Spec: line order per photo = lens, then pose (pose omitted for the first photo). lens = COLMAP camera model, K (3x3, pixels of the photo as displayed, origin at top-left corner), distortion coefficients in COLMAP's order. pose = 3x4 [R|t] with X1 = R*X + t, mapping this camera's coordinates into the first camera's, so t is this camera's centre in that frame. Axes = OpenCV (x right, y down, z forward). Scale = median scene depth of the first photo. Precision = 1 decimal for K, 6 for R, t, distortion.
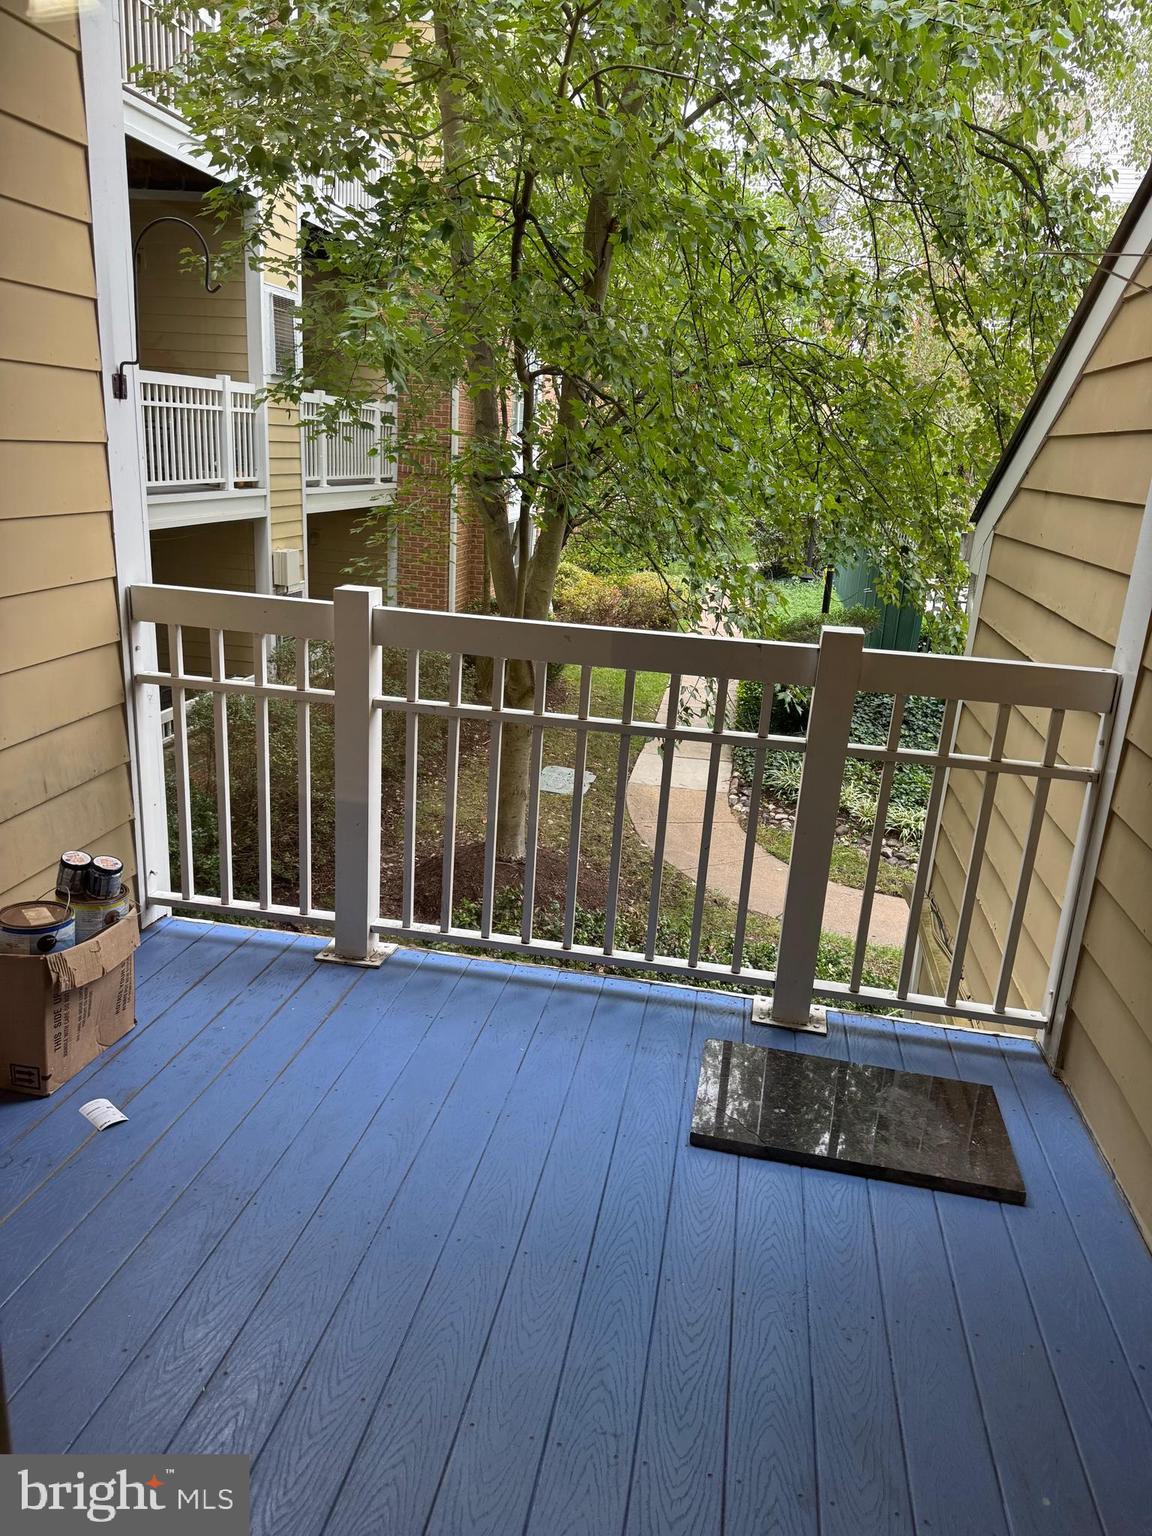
lens RADIAL K [[1066.9, 0, 568.3], [0, 1066.9, 770.9], [0, 0, 1]] dist [0.063396, -0.117048]
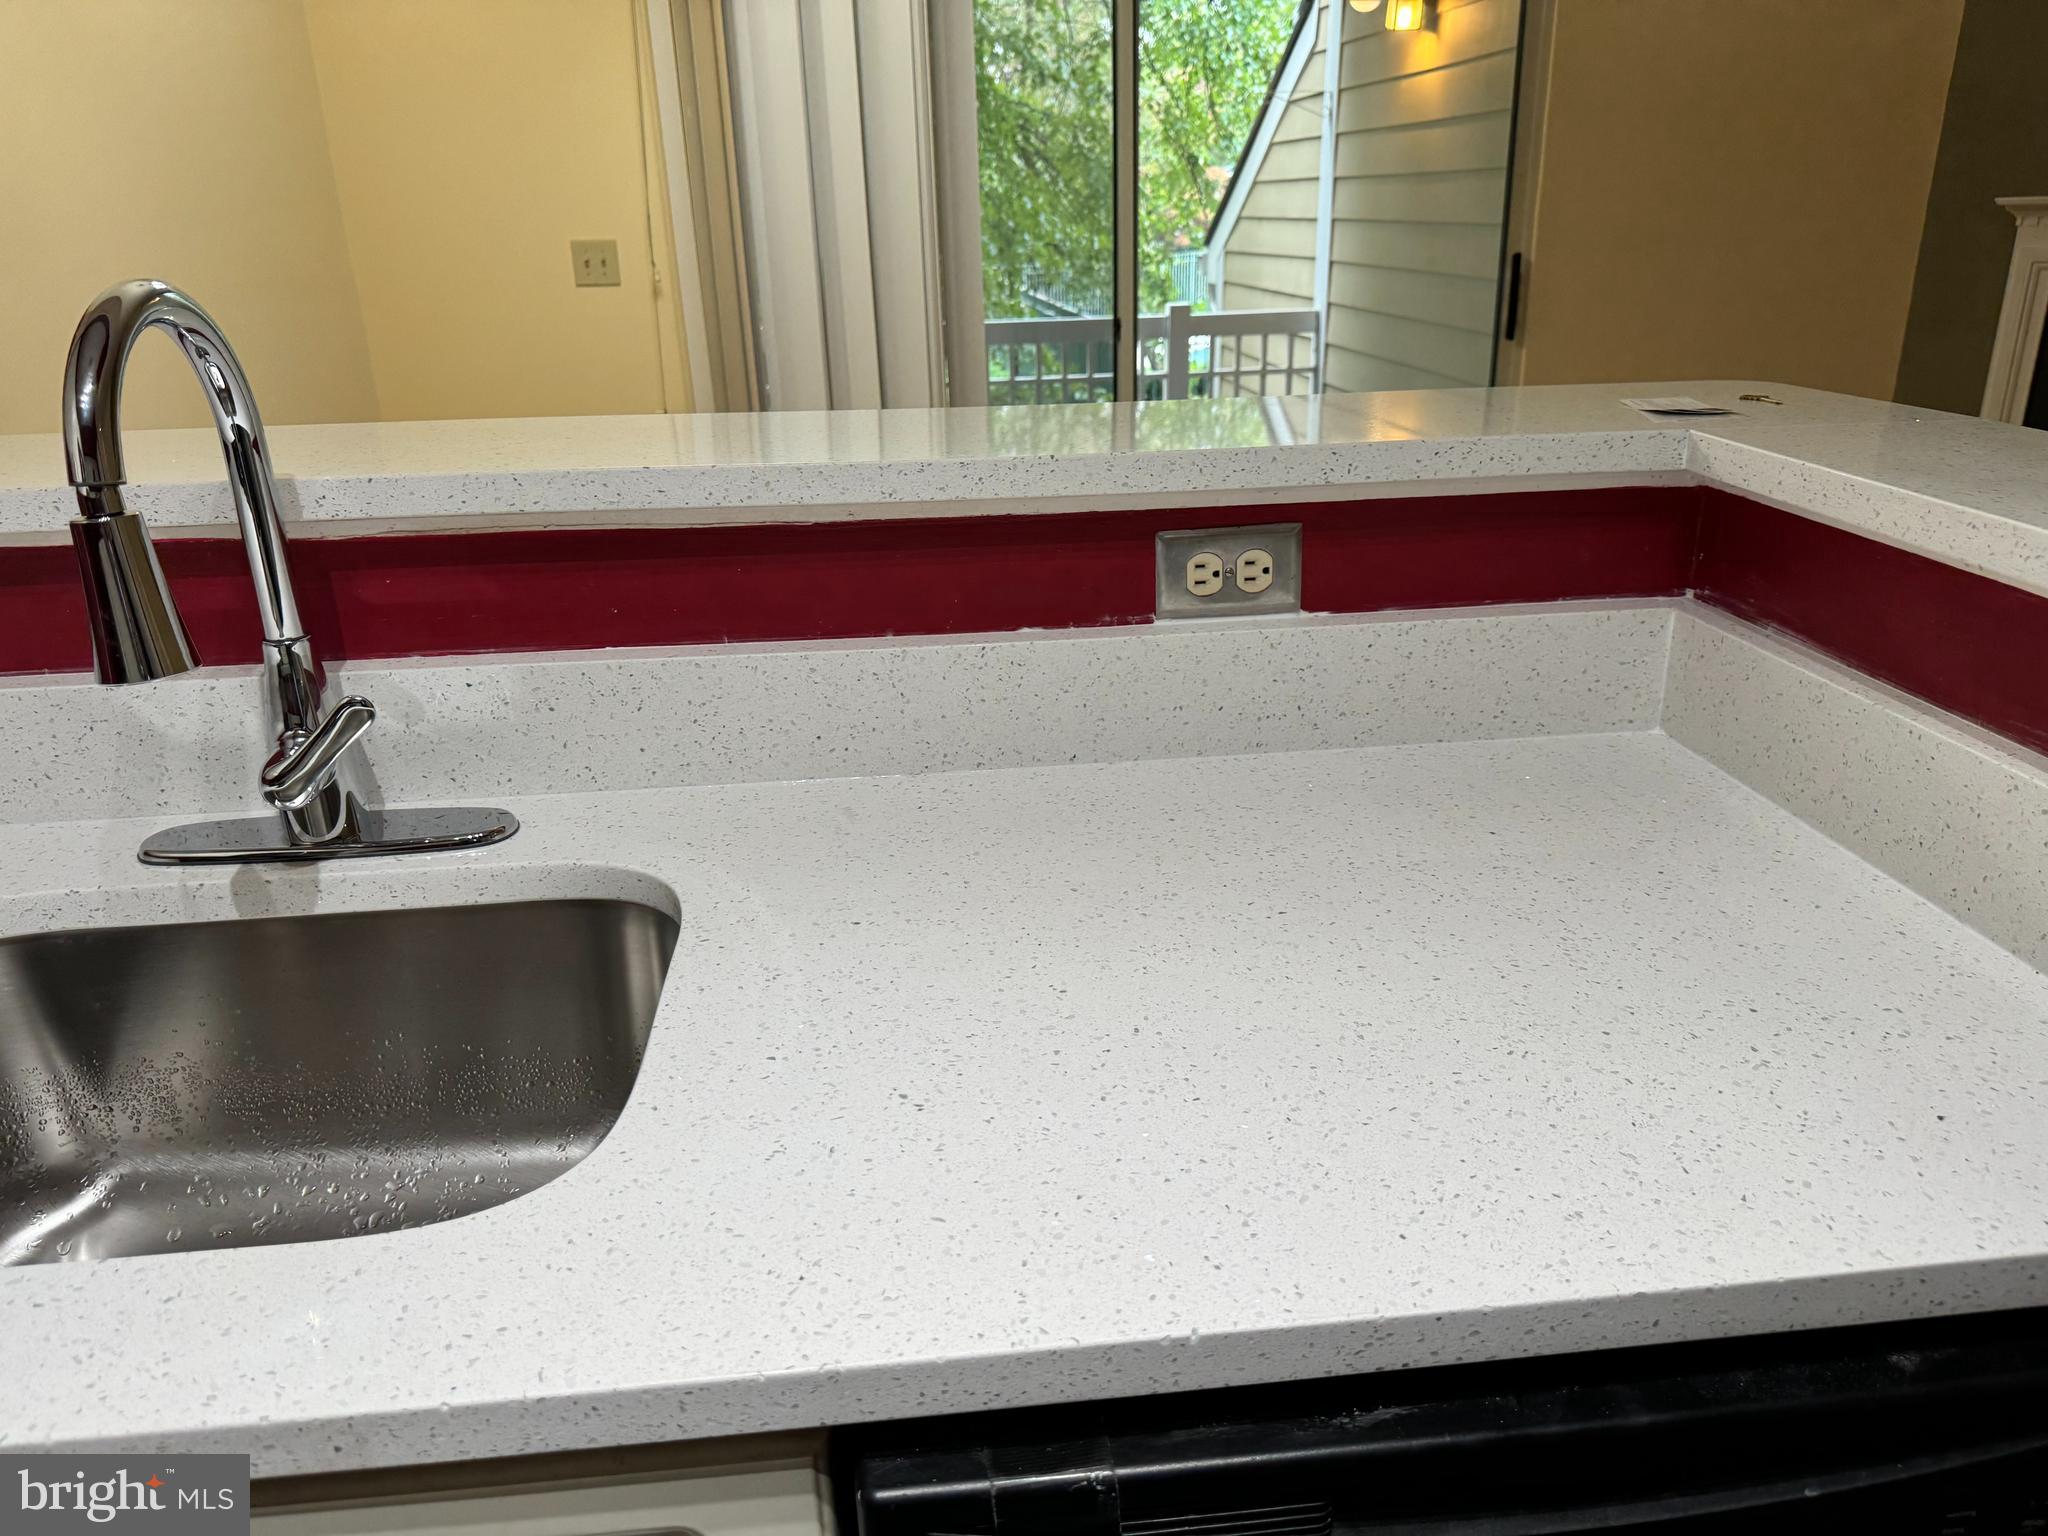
lens RADIAL K [[1464.2, 0, 1027.5], [0, 1464.2, 777.8], [0, 0, 1]] dist [-0.003610, -0.002429]
pose [[0.951470, -0.186287, 0.244951, -0.430481], [0.165818, 0.980880, 0.101875, 0.209878], [-0.259246, -0.056314, 0.964168, -0.793817]]
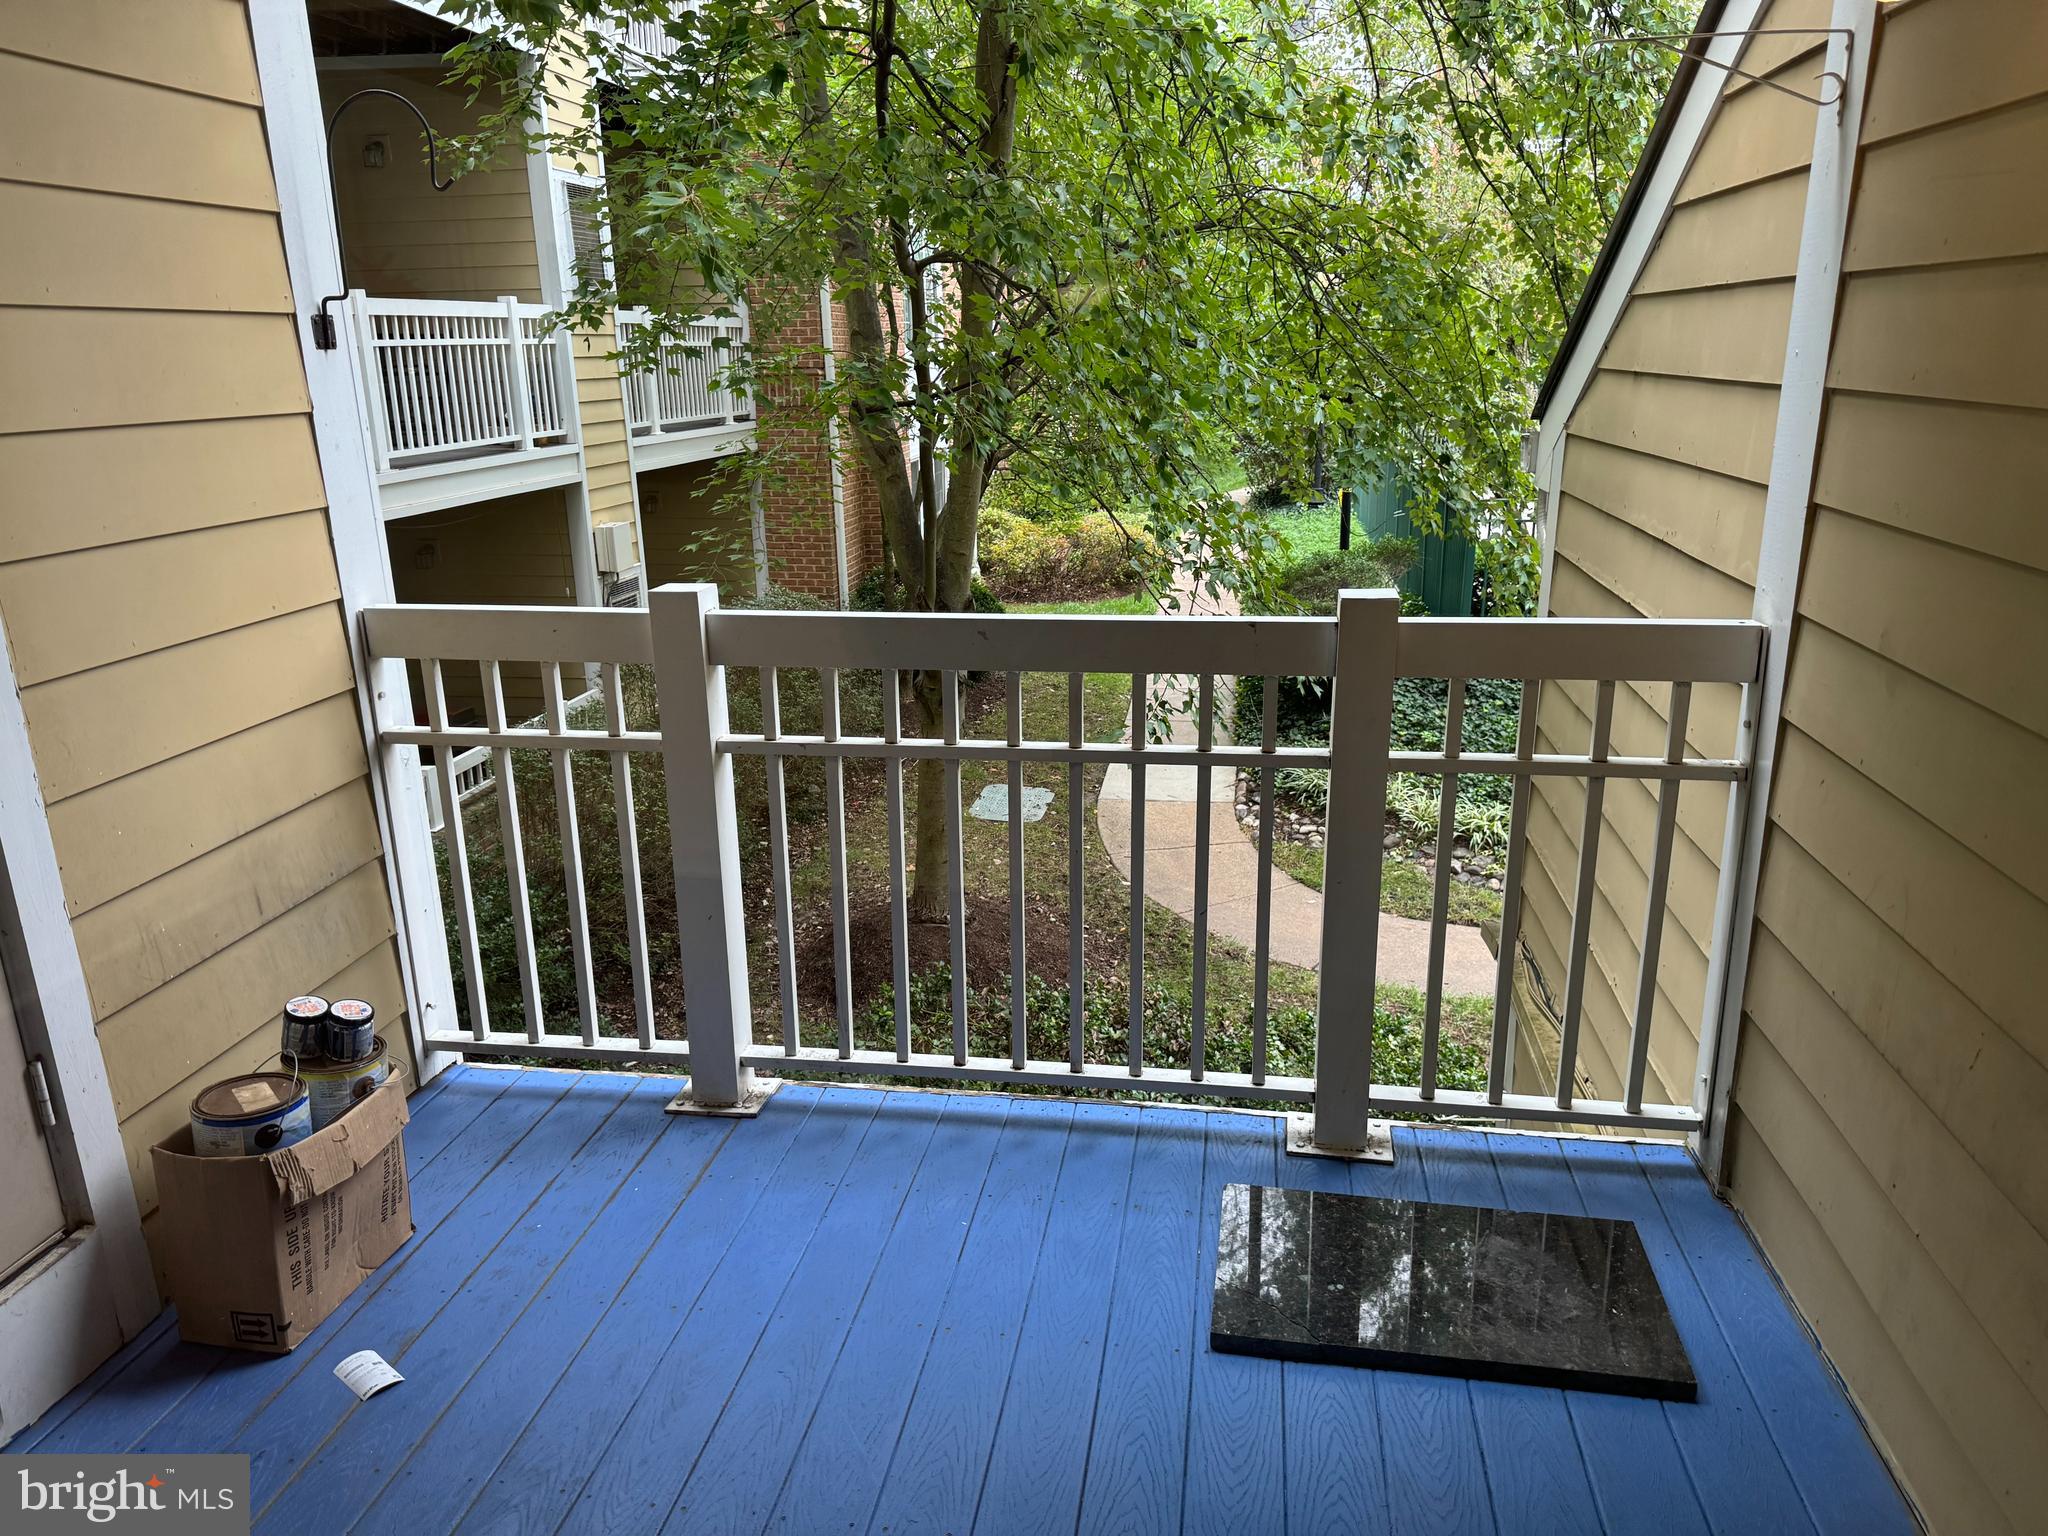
lens RADIAL K [[1422.5, 0, 1024.0], [0, 1422.5, 768.0], [0, 0, 1]] dist [0.063396, -0.117048]
pose [[0.996773, -0.080234, 0.002577, 0.010631], [0.080255, 0.996733, -0.009091, -0.015758], [-0.001839, 0.009269, 0.999955, 0.035302]]
